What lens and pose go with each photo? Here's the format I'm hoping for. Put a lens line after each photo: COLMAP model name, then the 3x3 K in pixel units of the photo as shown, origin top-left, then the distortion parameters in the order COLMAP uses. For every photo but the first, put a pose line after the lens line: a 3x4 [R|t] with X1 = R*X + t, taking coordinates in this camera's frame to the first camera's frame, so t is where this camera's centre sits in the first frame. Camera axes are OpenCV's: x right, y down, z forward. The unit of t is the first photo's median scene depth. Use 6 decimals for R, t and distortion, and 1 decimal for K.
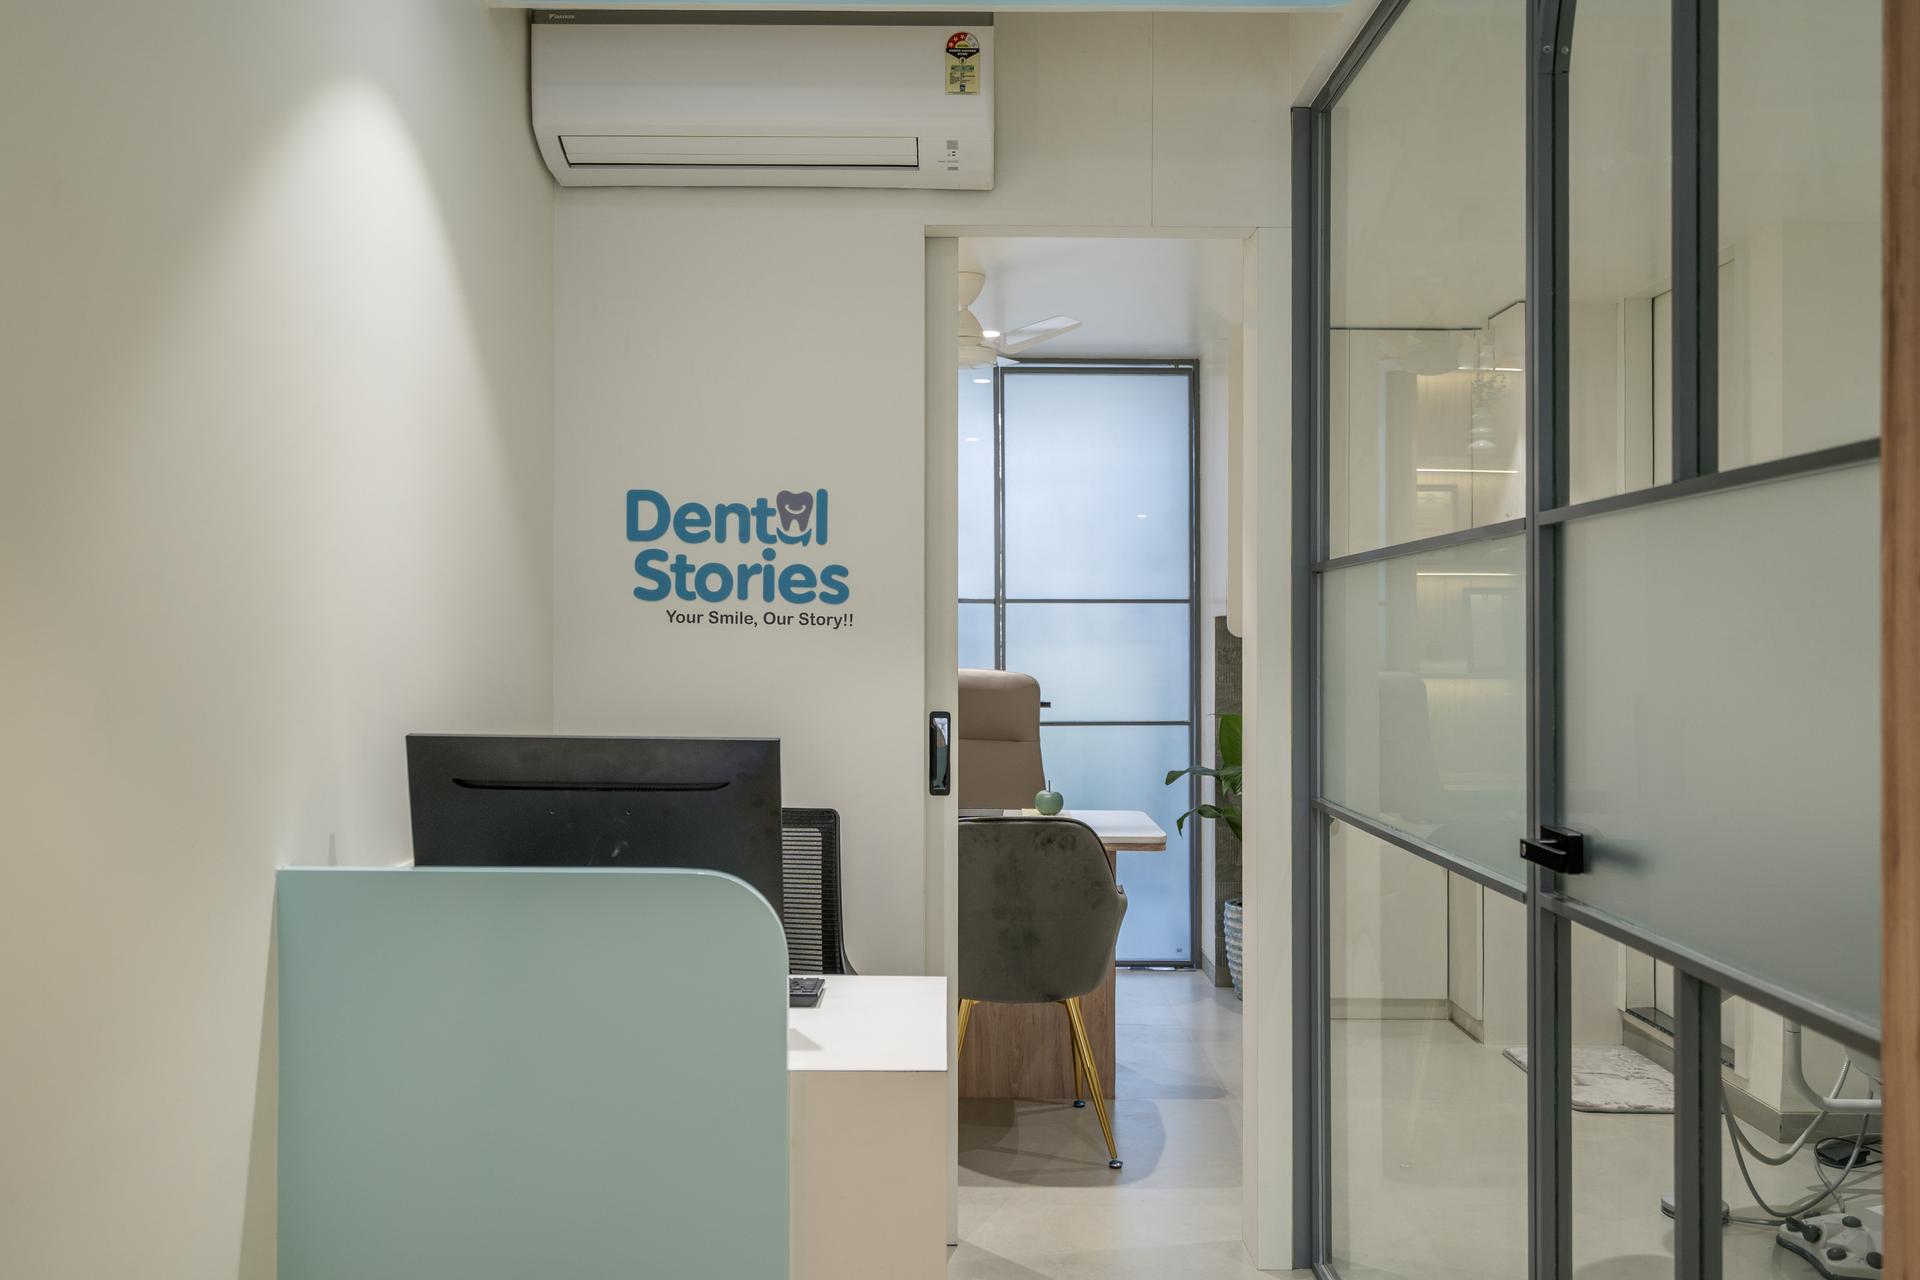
lens RADIAL K [[1776.0, 0, 960.0], [0, 1776.0, 640.0], [0, 0, 1]] dist [-0.011737, -0.004024]
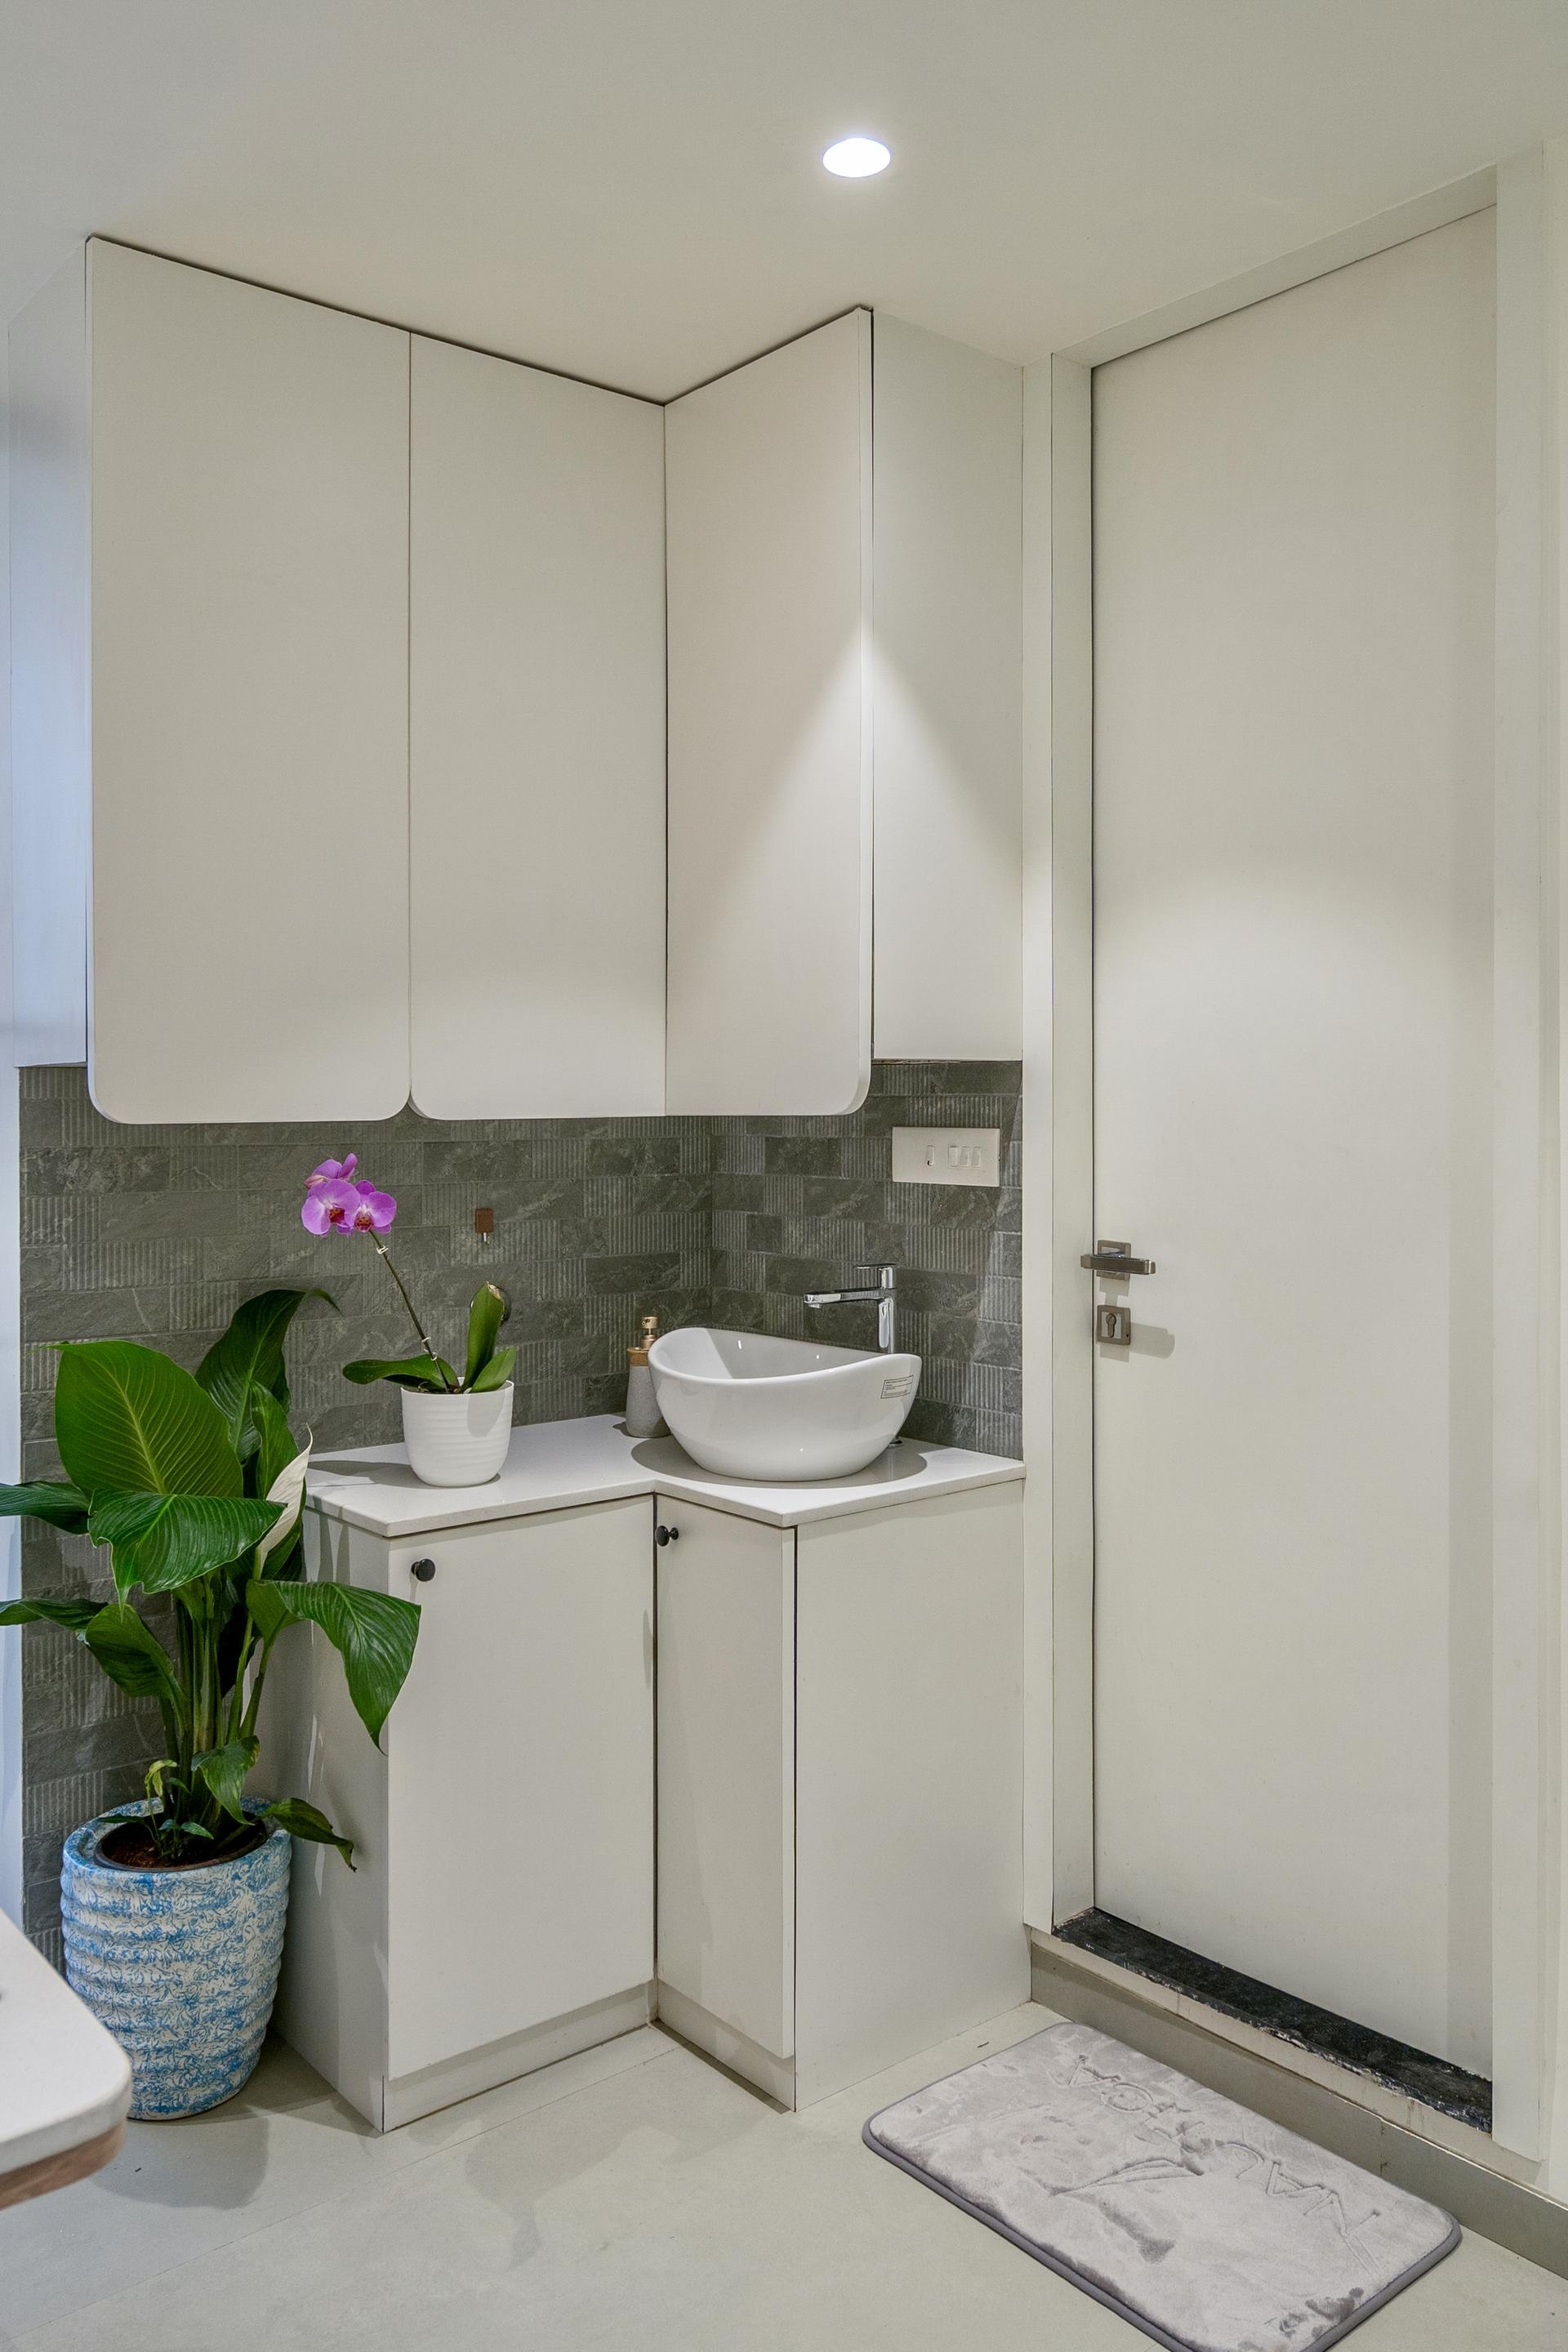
lens RADIAL K [[1774.8, 0, 785.6], [0, 1774.8, 1133.0], [0, 0, 1]] dist [0.001351, -0.002516]
pose [[0.775792, -0.016840, 0.630764, 0.041690], [0.013655, 0.999858, 0.009899, -0.000437], [-0.630841, 0.000933, 0.775911, 0.701554]]
